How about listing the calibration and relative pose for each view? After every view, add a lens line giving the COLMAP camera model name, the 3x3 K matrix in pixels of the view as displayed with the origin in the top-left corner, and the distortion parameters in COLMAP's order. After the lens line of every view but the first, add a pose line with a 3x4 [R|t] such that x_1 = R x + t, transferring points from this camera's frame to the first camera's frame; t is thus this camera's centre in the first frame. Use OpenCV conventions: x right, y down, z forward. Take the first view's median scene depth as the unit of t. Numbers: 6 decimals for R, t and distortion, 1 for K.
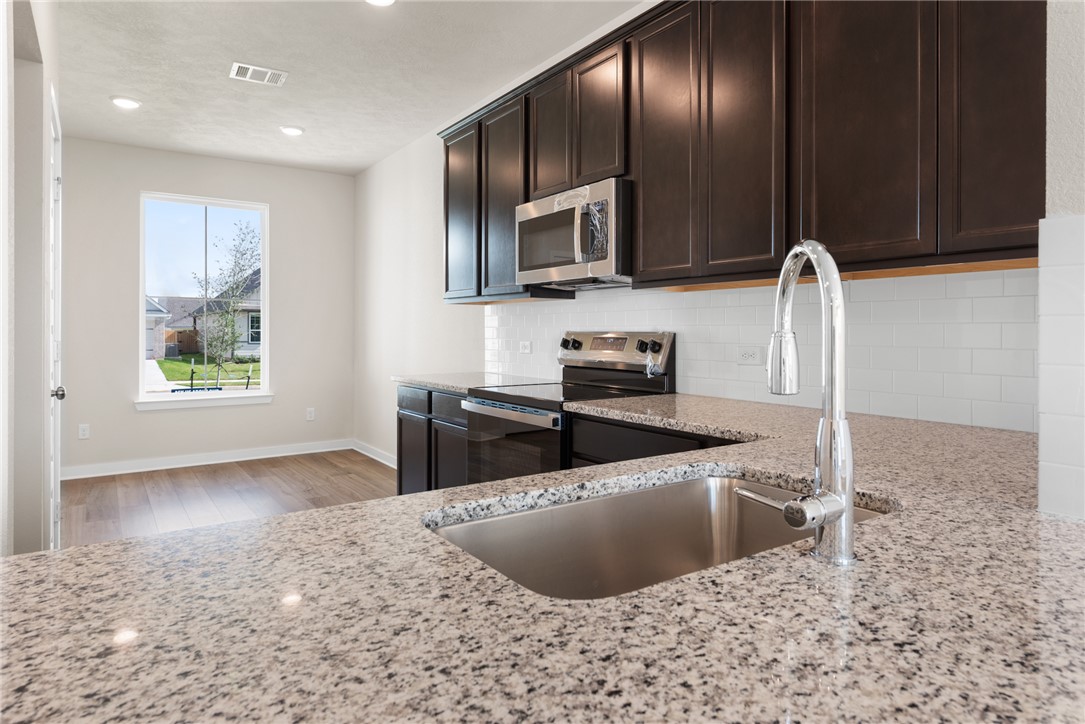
lens RADIAL K [[638.6, 0, 547.1], [0, 638.6, 333.6], [0, 0, 1]] dist [0.003383, 0.000121]
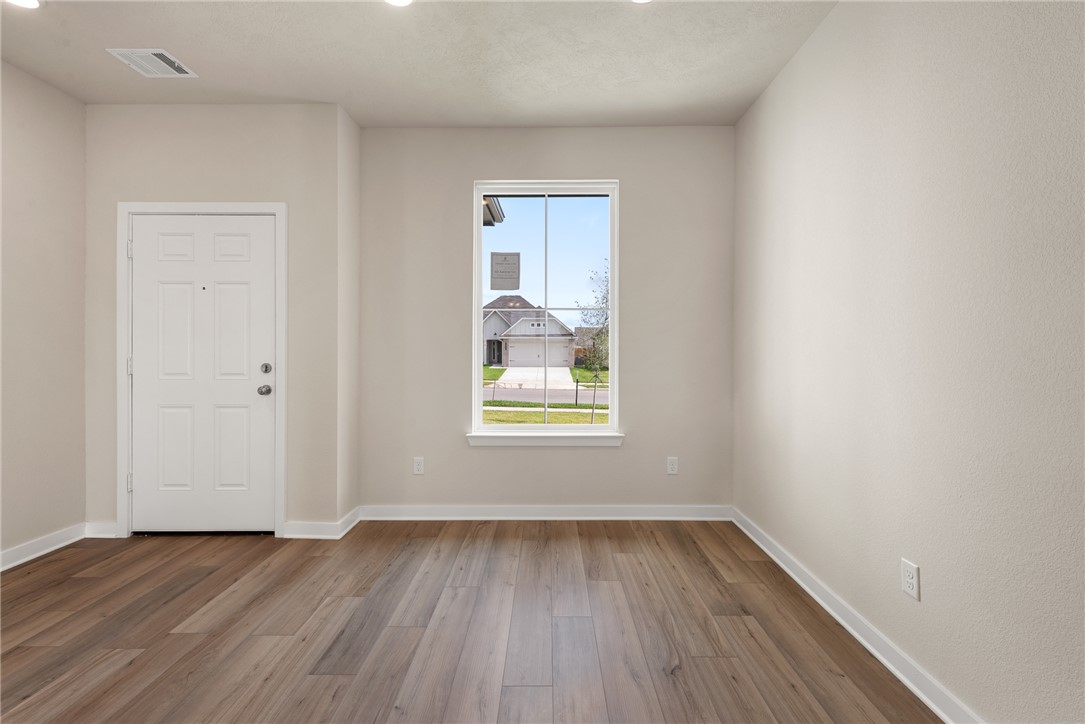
lens RADIAL K [[458.0, 0, 542.3], [0, 458.0, 346.8], [0, 0, 1]] dist [0.002324, -0.000439]
pose [[0.811575, -0.001102, -0.584247, -0.361865], [-0.003152, 0.999975, -0.006264, -0.006188], [0.584240, 0.006926, 0.811551, 0.951197]]
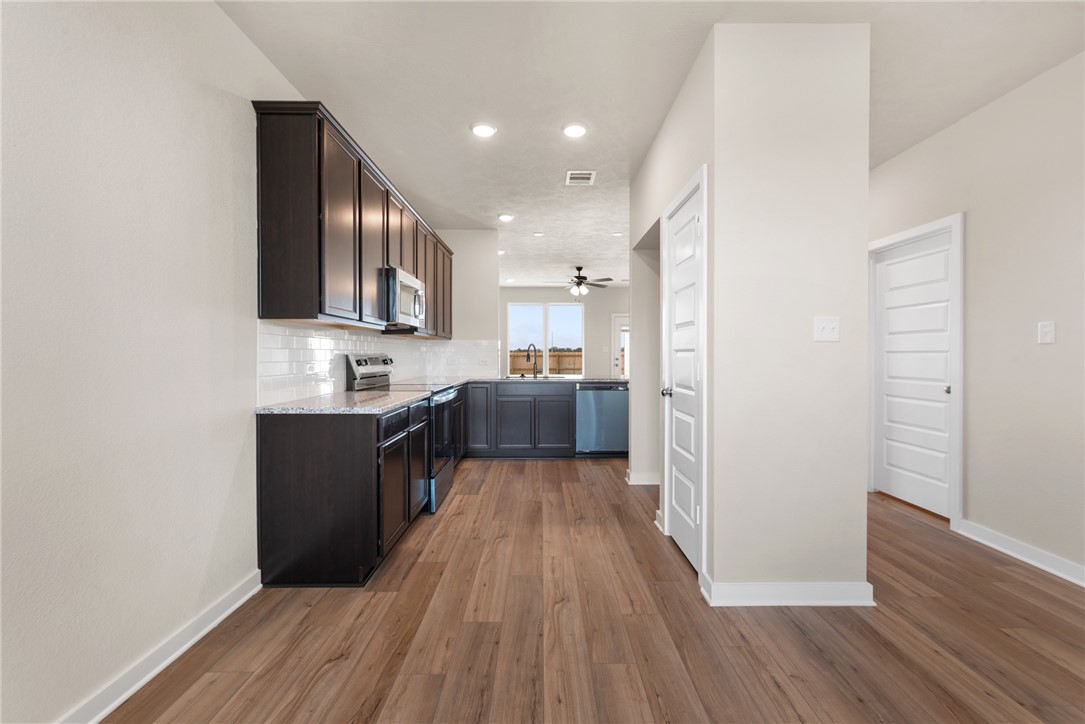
lens RADIAL K [[450.6, 0, 544.6], [0, 450.6, 359.3], [0, 0, 1]] dist [0.001259, -0.000441]
pose [[-0.822812, -0.007295, 0.568267, -0.895501], [0.001417, 0.999888, 0.014886, -0.005793], [-0.568312, 0.013054, -0.822709, 1.630634]]
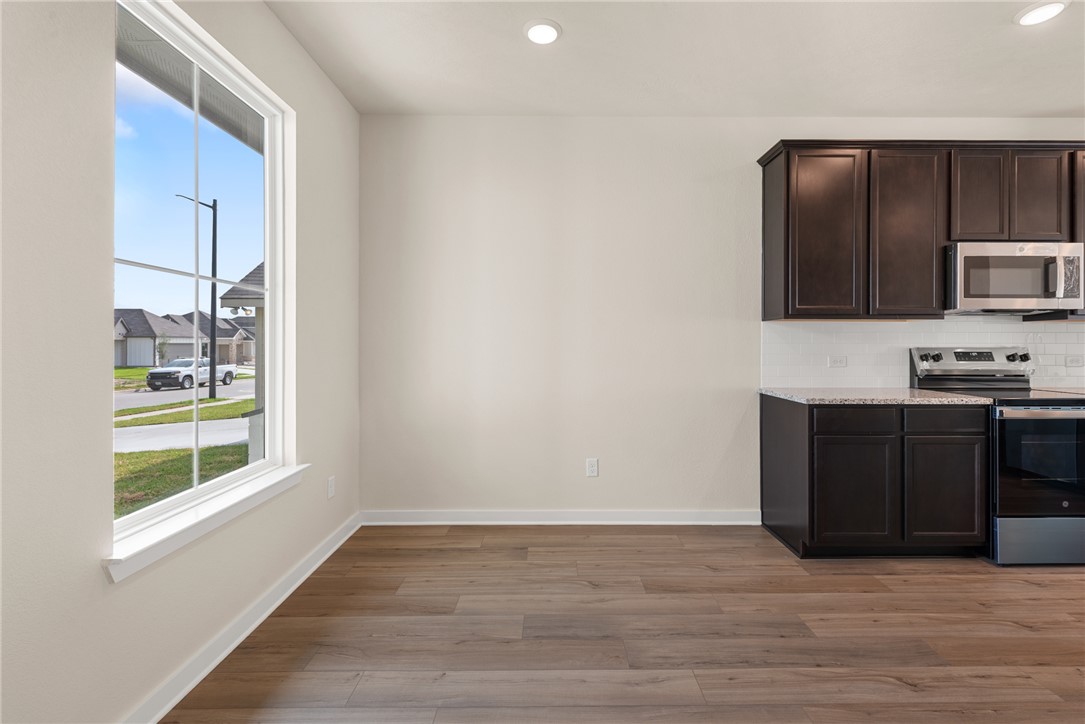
lens RADIAL K [[485.3, 0, 556.2], [0, 485.3, 346.0], [0, 0, 1]] dist [0.003760, -0.000659]
pose [[0.566219, -0.004485, 0.824242, -1.196953], [0.003614, 0.999989, 0.002959, -0.012445], [-0.824247, 0.001303, 0.566230, 1.087983]]
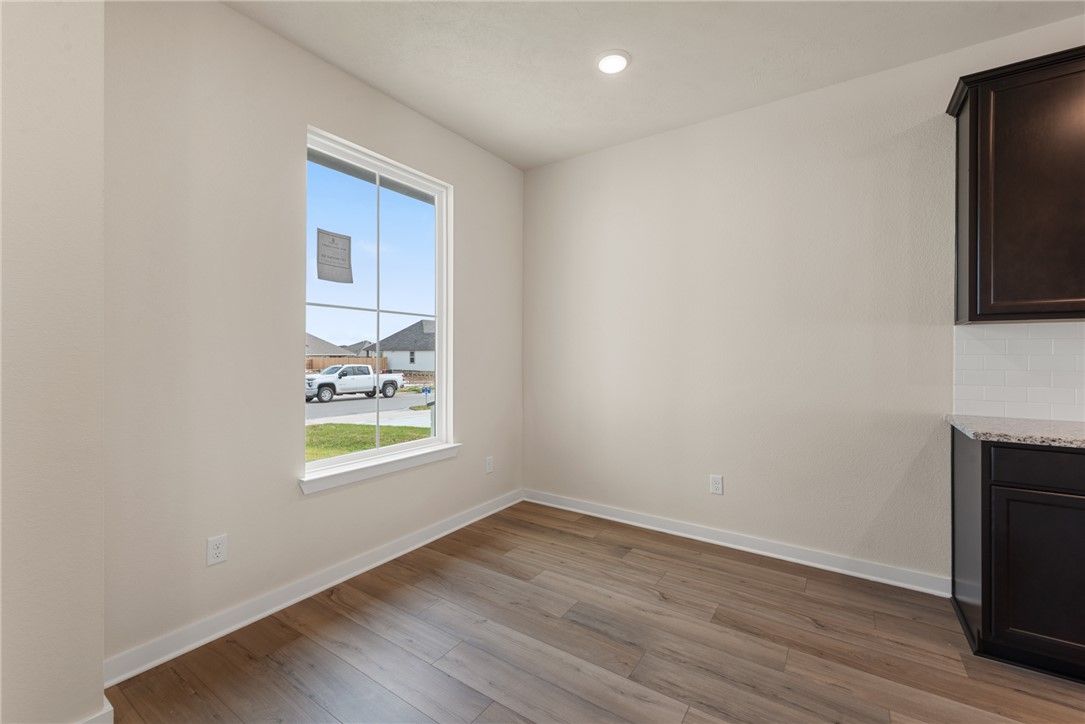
lens RADIAL K [[450.6, 0, 544.6], [0, 450.6, 359.3], [0, 0, 1]] dist [0.001259, -0.000441]
pose [[0.934108, -0.002555, 0.356982, -0.964887], [0.000814, 0.999987, 0.005029, -0.010868], [-0.356990, -0.004407, 0.934098, 0.883730]]
